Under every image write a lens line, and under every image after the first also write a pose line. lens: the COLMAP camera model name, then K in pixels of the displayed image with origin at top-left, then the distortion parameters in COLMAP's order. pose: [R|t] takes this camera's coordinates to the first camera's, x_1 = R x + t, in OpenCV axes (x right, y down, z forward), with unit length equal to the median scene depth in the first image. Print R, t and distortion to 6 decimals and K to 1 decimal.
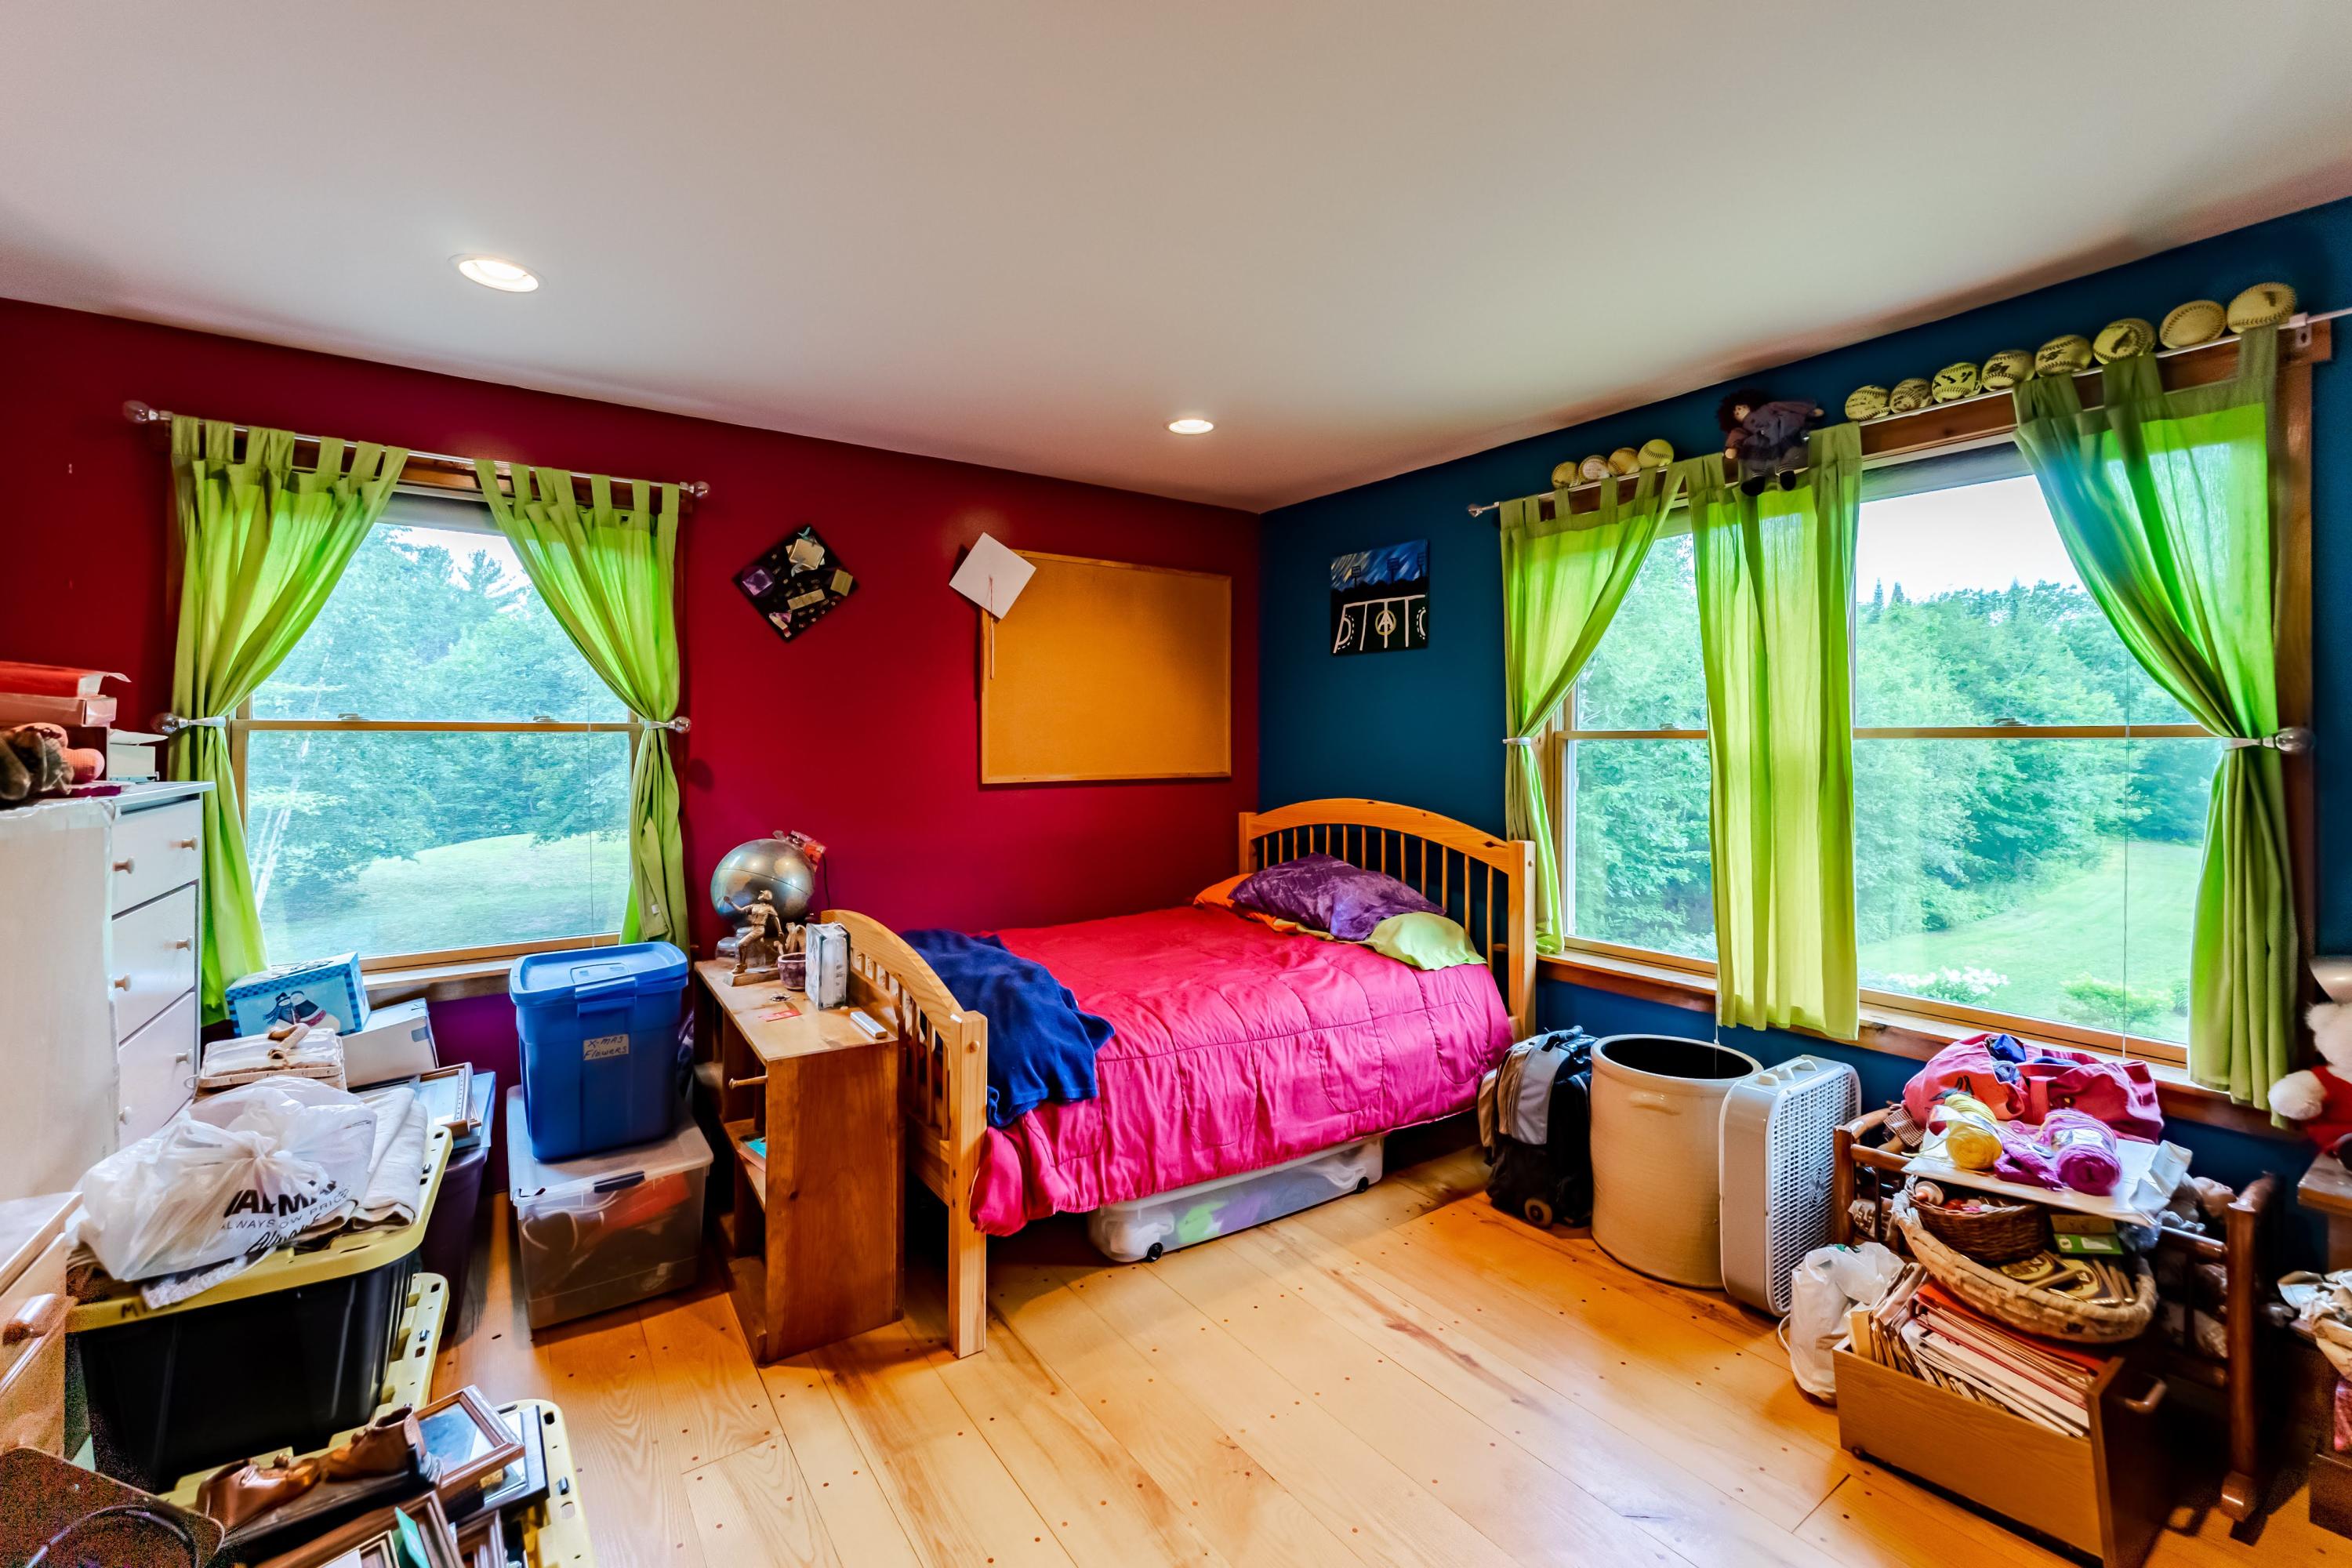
lens RADIAL K [[951.6, 0, 1198.3], [0, 951.6, 746.9], [0, 0, 1]] dist [0.000068, 0.000081]
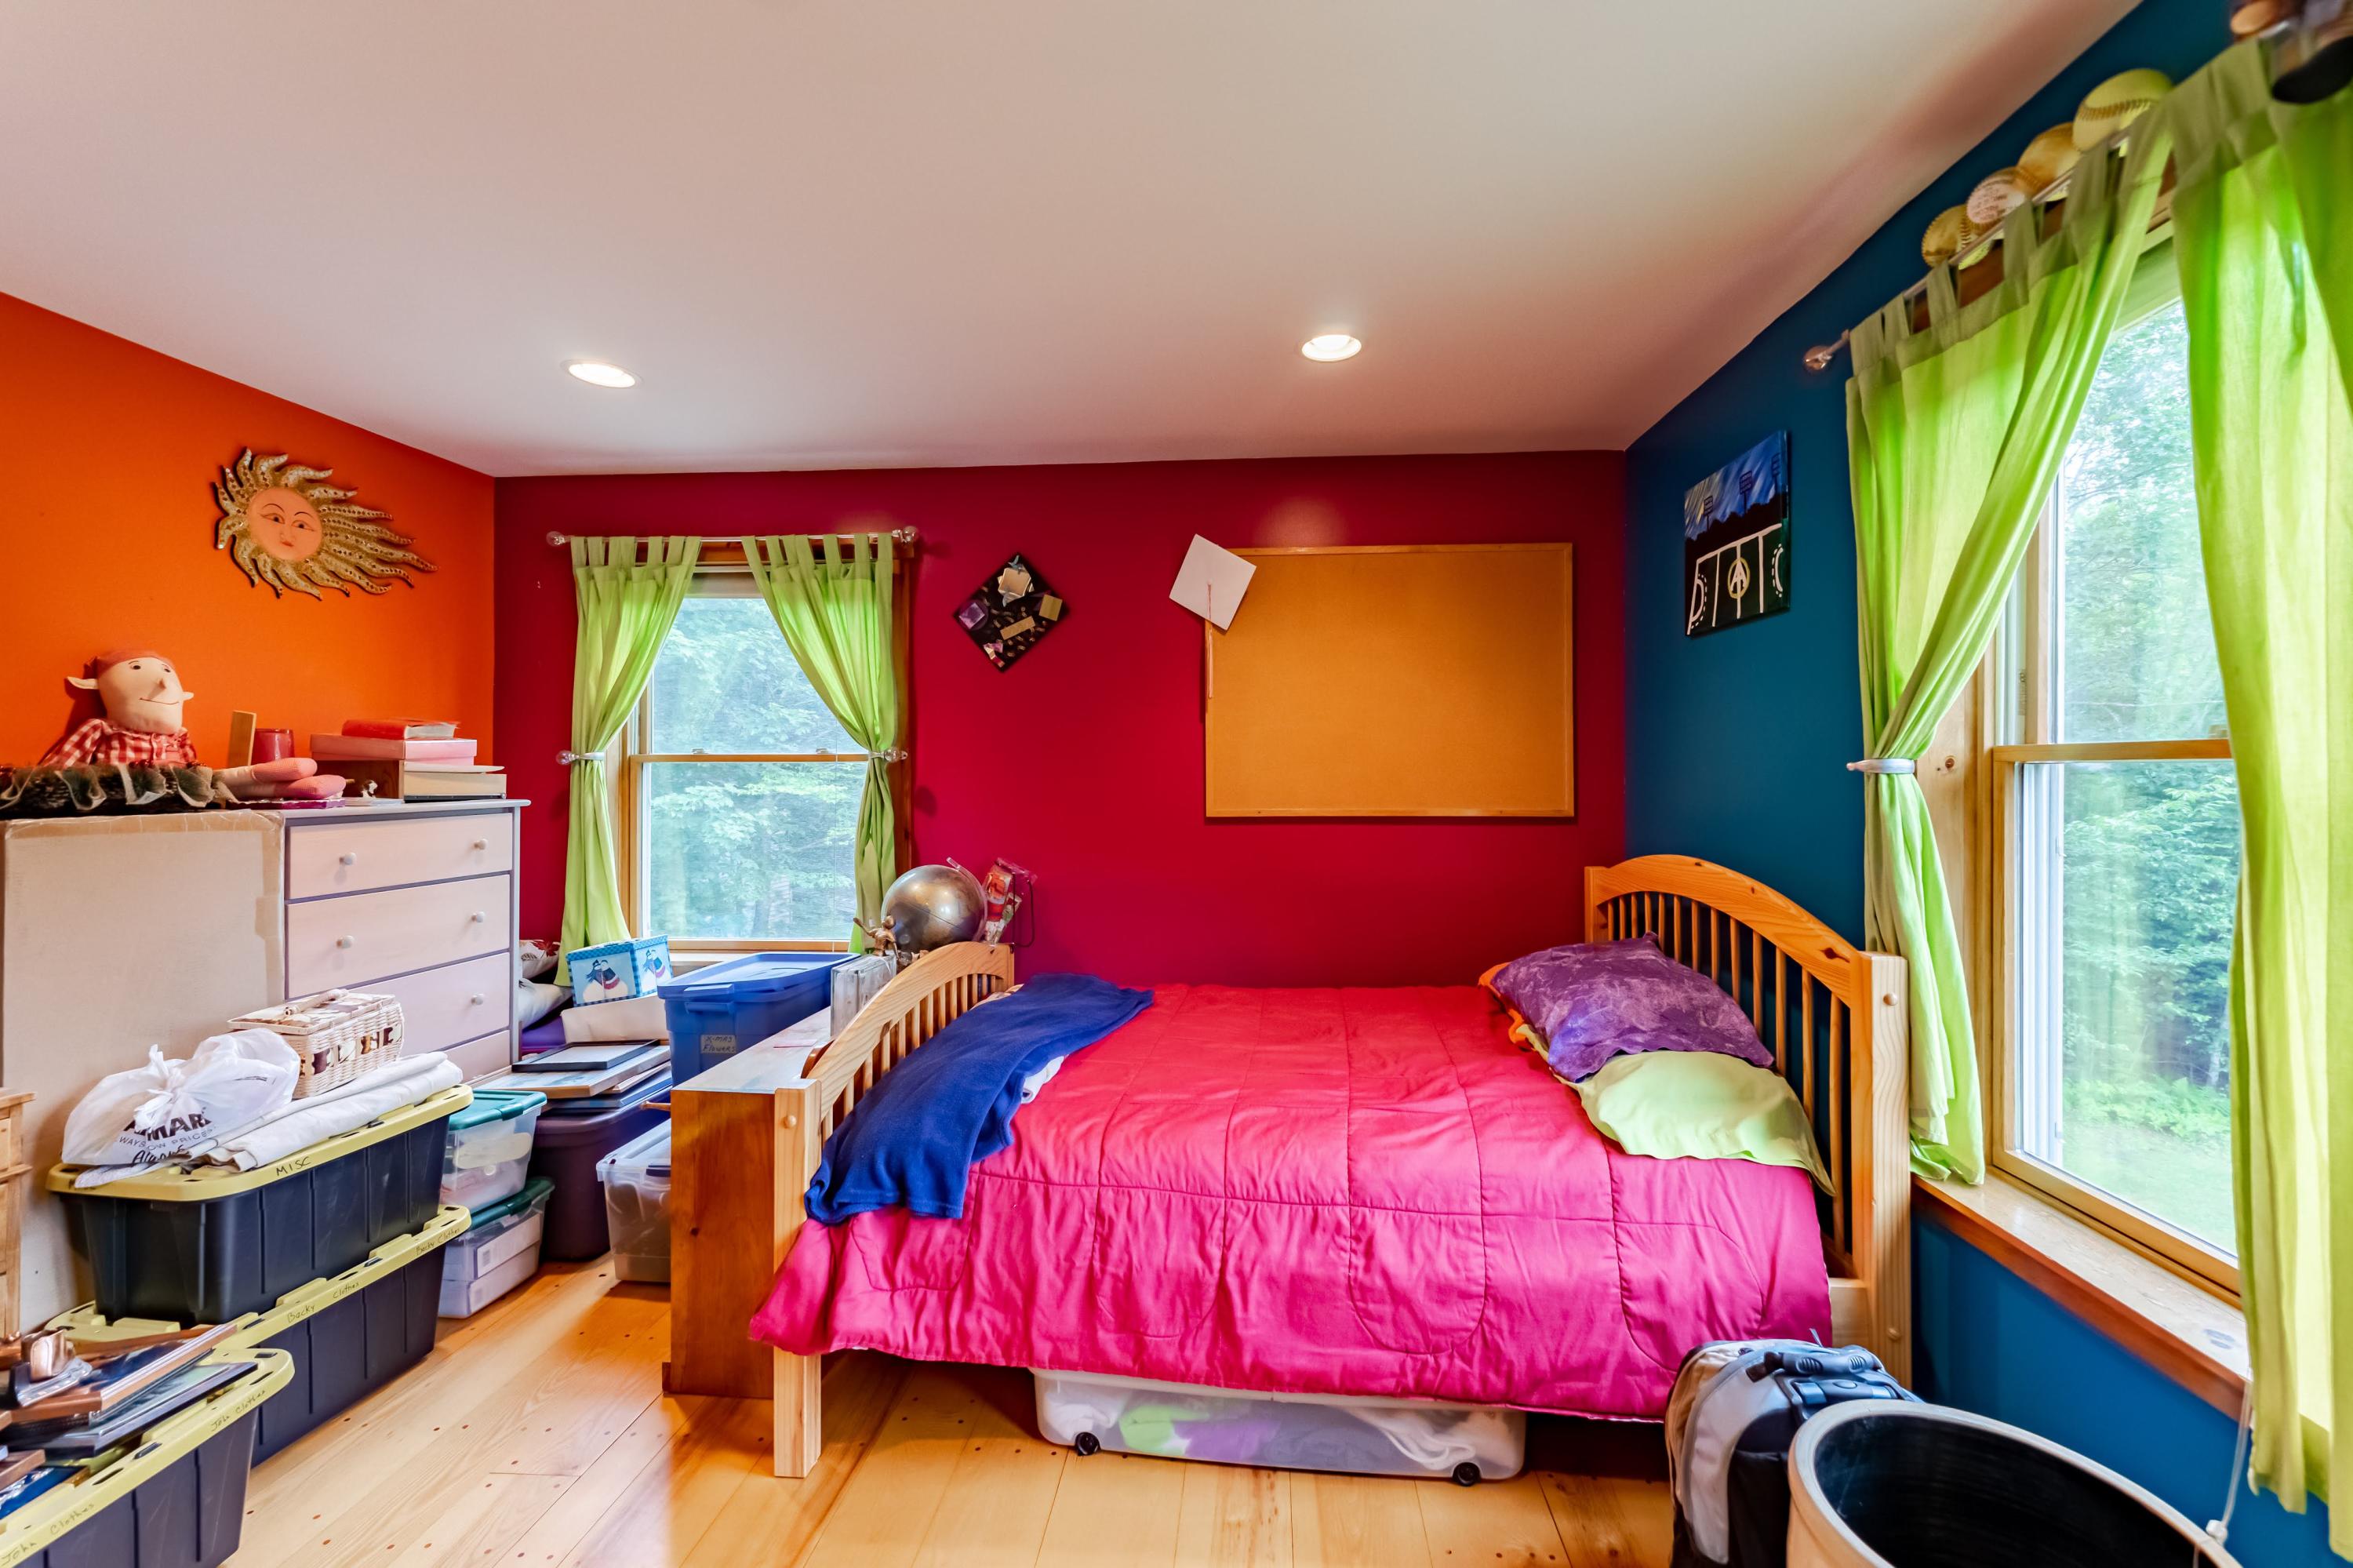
lens RADIAL K [[952.0, 0, 1174.1], [0, 952.0, 771.7], [0, 0, 1]] dist [0.000068, 0.000081]
pose [[0.781604, -0.000788, -0.623774, 0.425150], [-0.001526, 0.999994, -0.003176, -0.000815], [0.623773, 0.003435, 0.781598, 0.397433]]
